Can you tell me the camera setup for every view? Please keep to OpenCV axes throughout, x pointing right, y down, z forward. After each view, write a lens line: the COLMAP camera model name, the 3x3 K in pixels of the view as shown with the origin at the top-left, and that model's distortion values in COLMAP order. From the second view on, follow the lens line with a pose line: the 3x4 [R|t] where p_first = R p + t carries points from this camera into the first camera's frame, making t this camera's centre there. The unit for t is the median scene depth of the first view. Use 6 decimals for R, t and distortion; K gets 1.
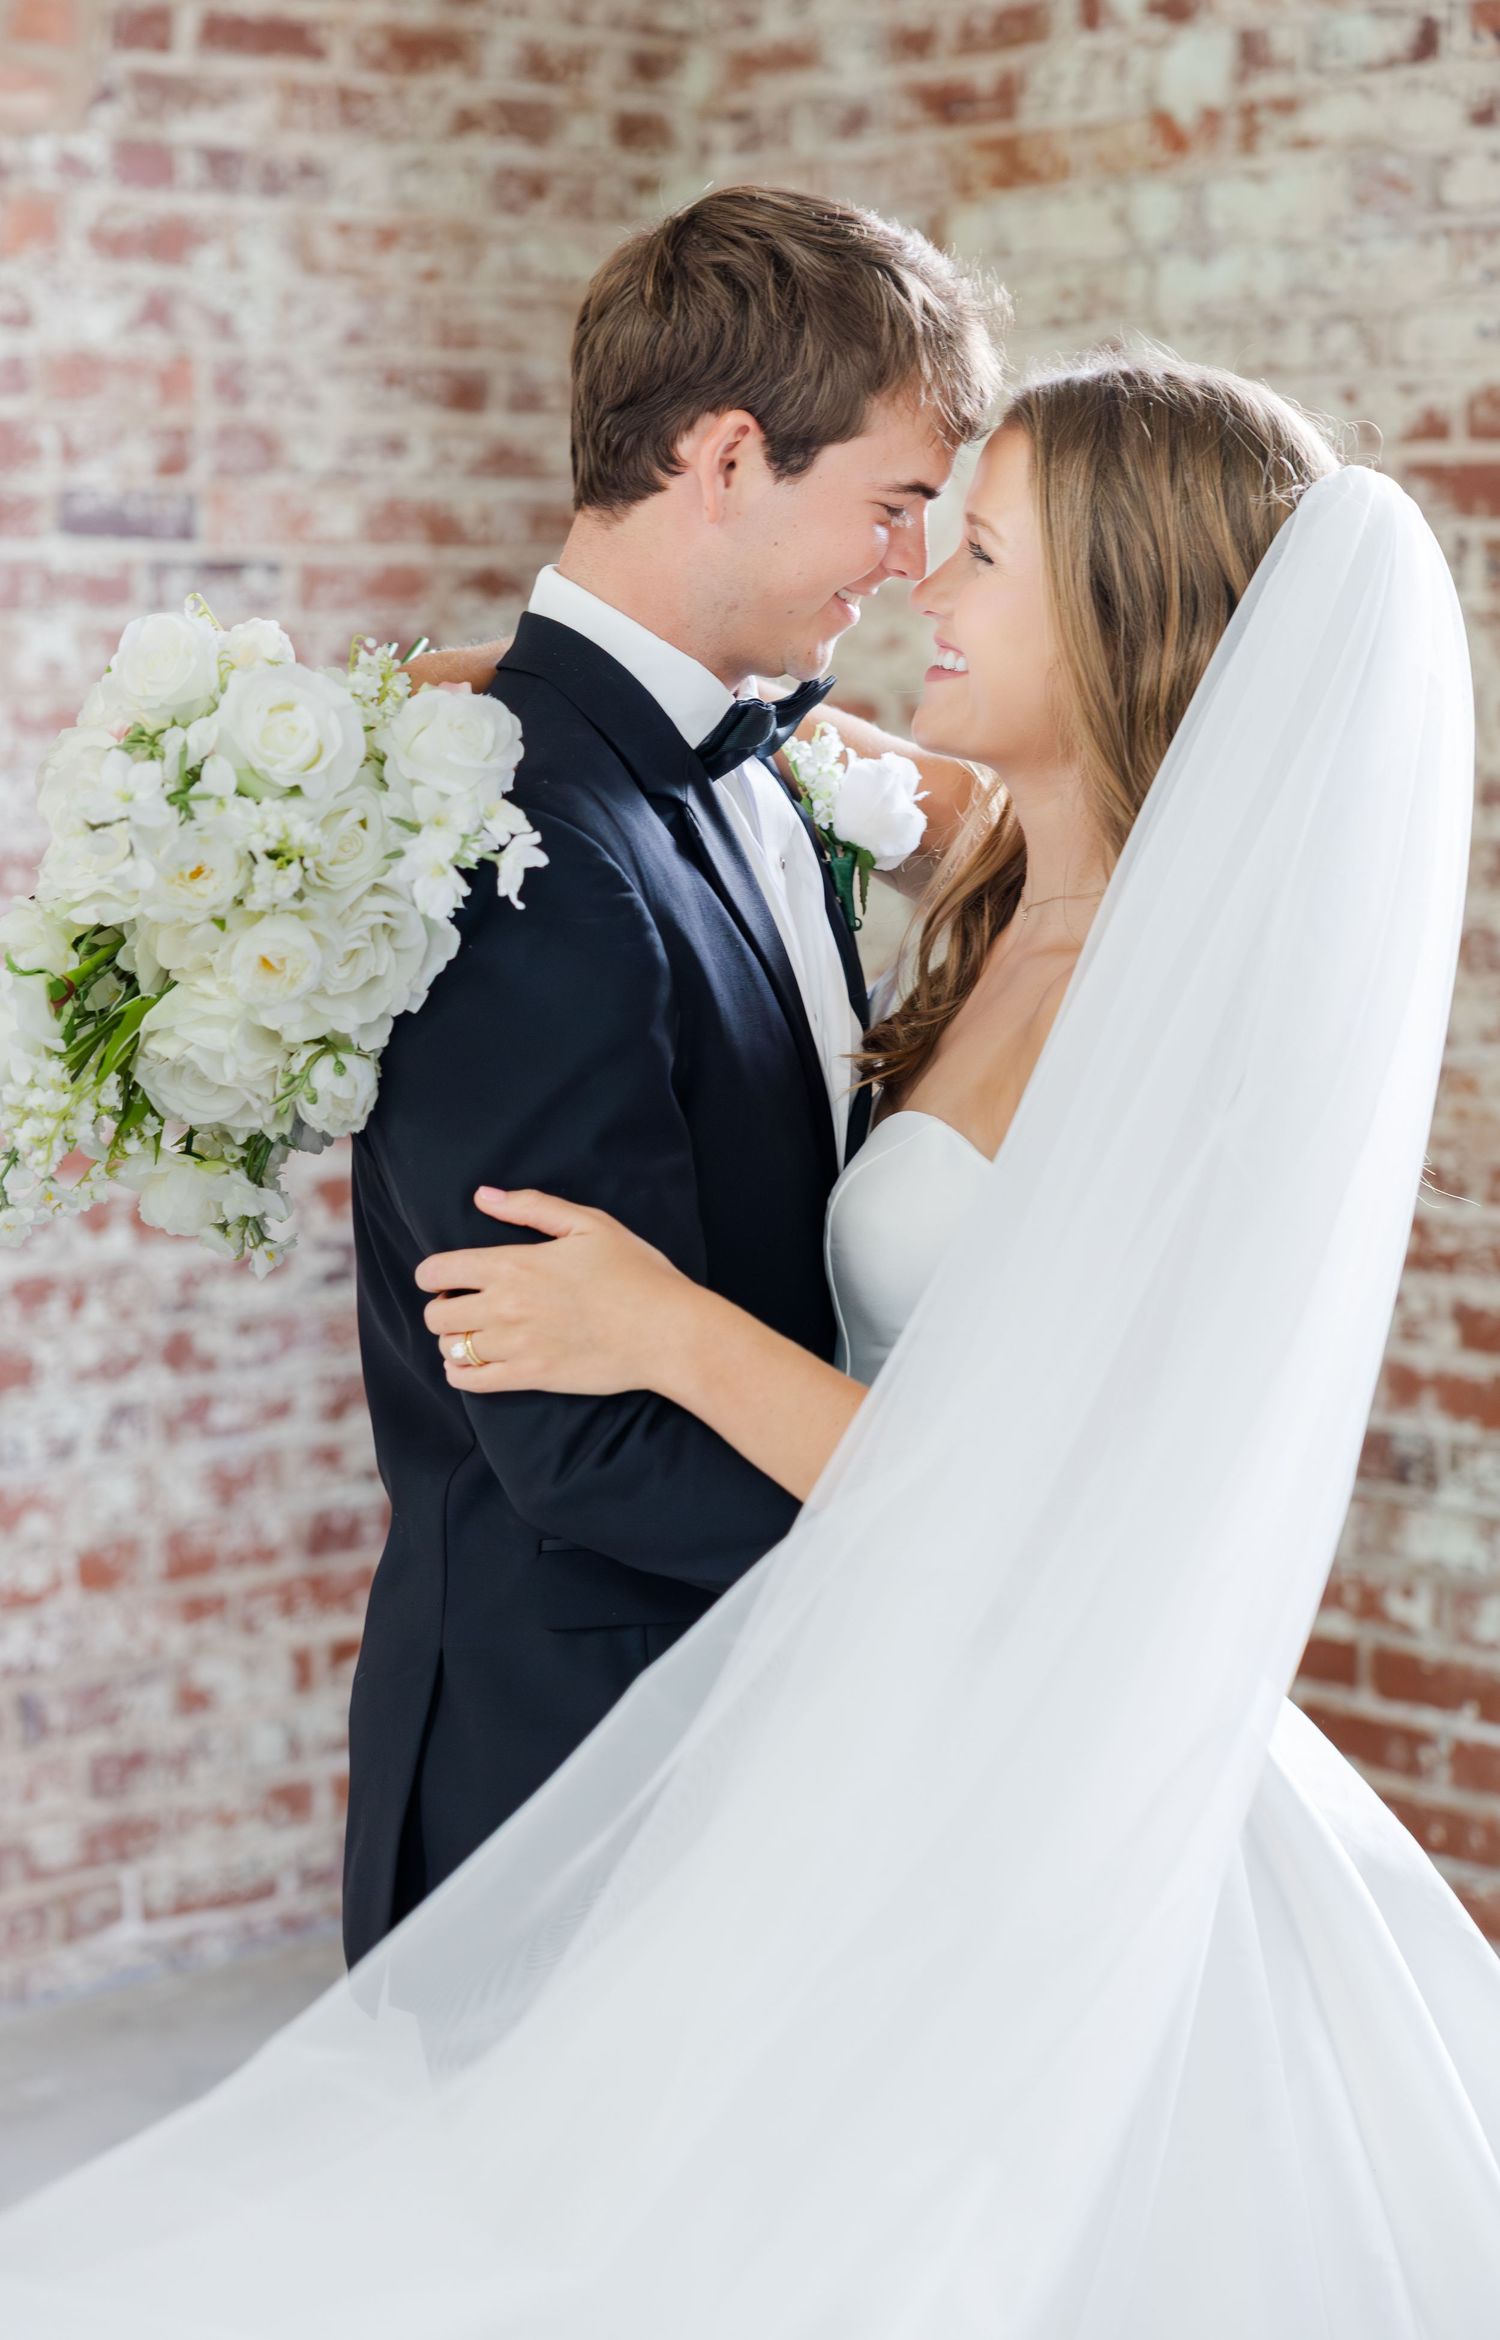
lens RADIAL K [[4360.6, 0, 786.5], [0, 4360.6, 1178.2], [0, 0, 1]] dist [-0.092872, 0.000000]
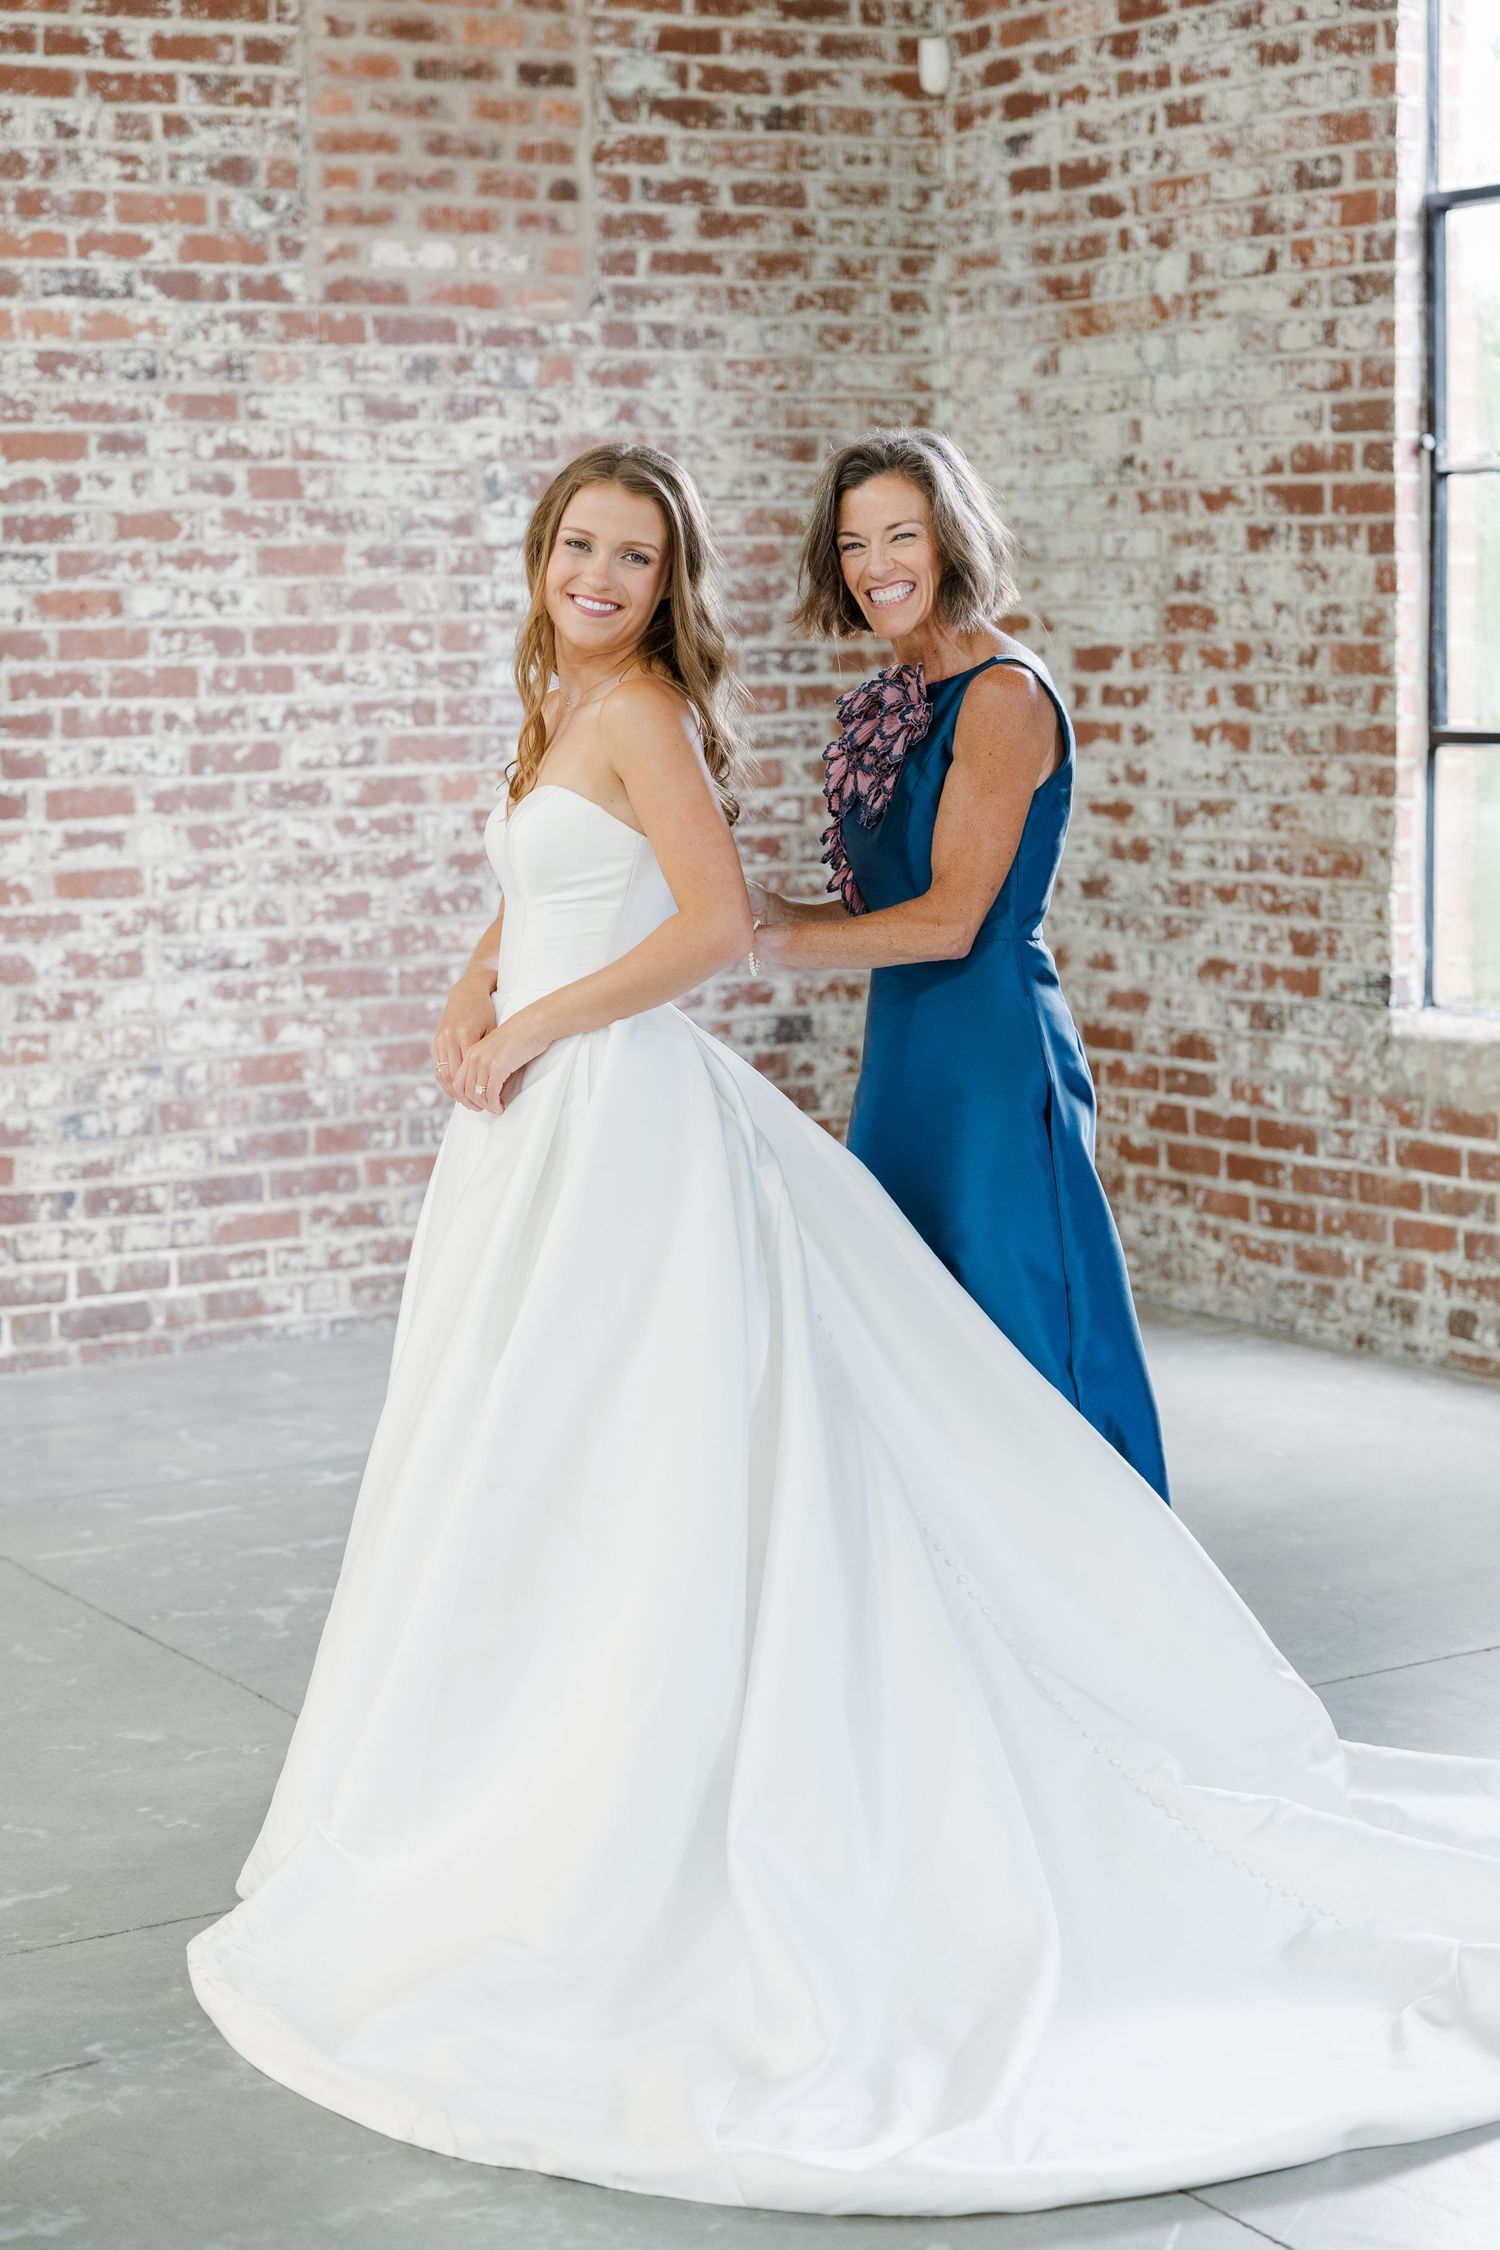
lens RADIAL K [[3766.2, 0, 744.3], [0, 3766.2, 1180.6], [0, 0, 1]] dist [-0.122326, 0.000000]
pose [[0.985164, 0.014010, -0.171045, 0.188012], [-0.009040, 0.999515, 0.029803, 0.085109], [0.171379, -0.027815, 0.984812, -0.605555]]
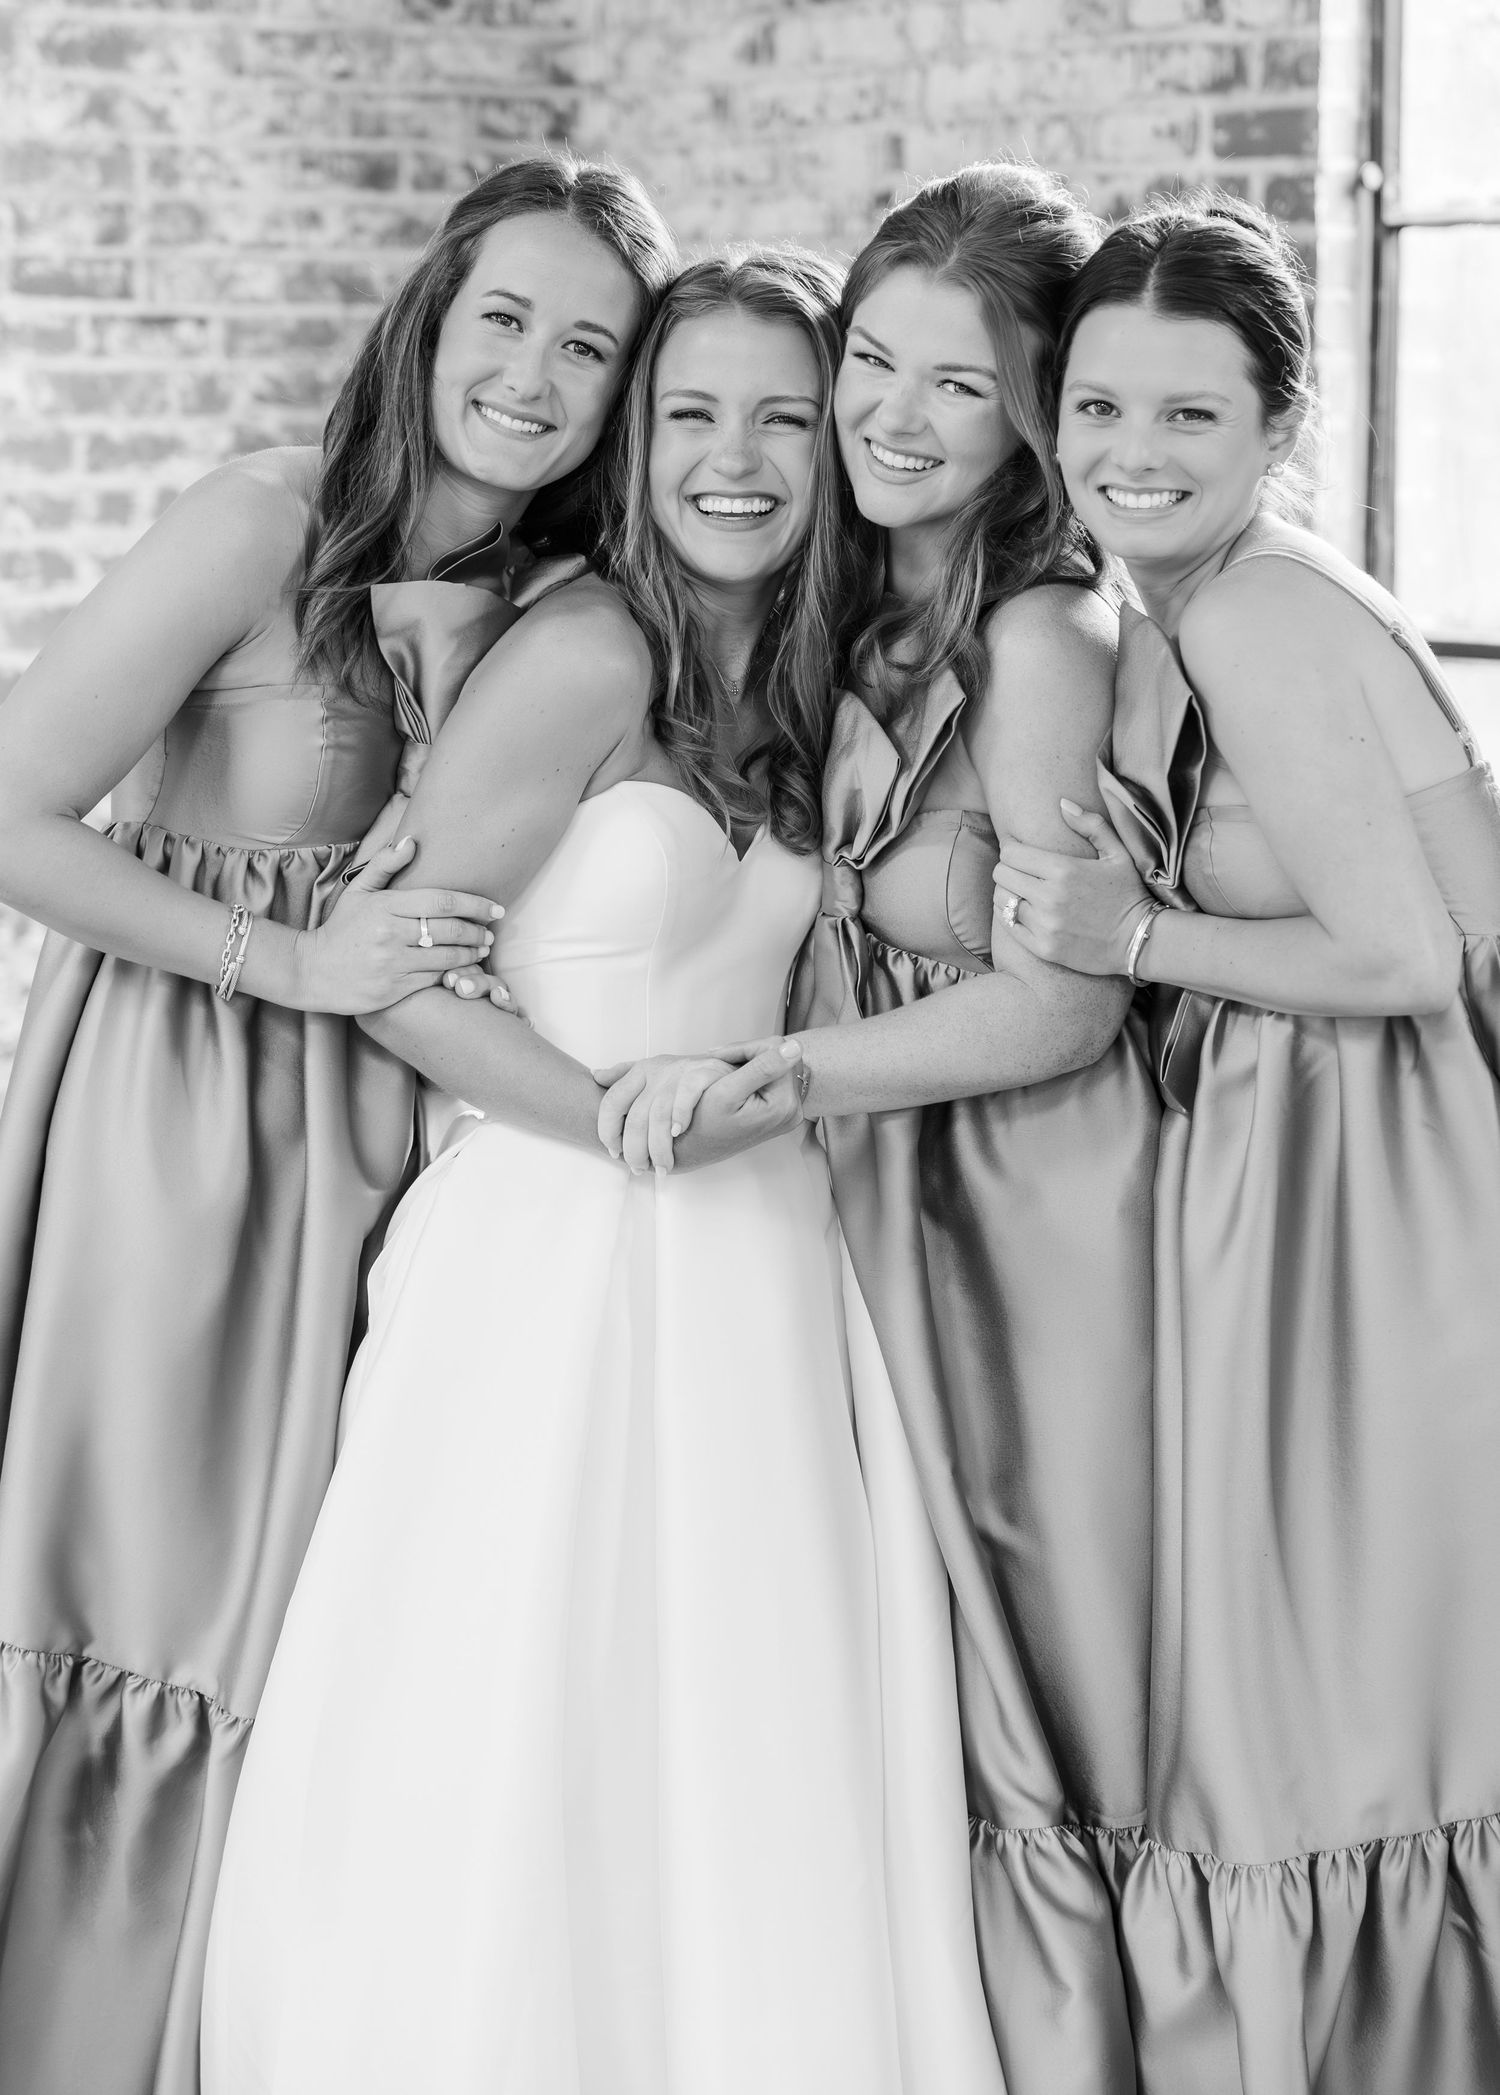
lens RADIAL K [[4795.8, 0, 666.4], [0, 4795.8, 896.8], [0, 0, 1]] dist [0.004331, 0.000000]
pose [[0.995034, 0.016808, -0.098102, 0.144787], [-0.018340, 0.999723, -0.014726, 0.035607], [0.097828, 0.016452, 0.995067, -0.304335]]
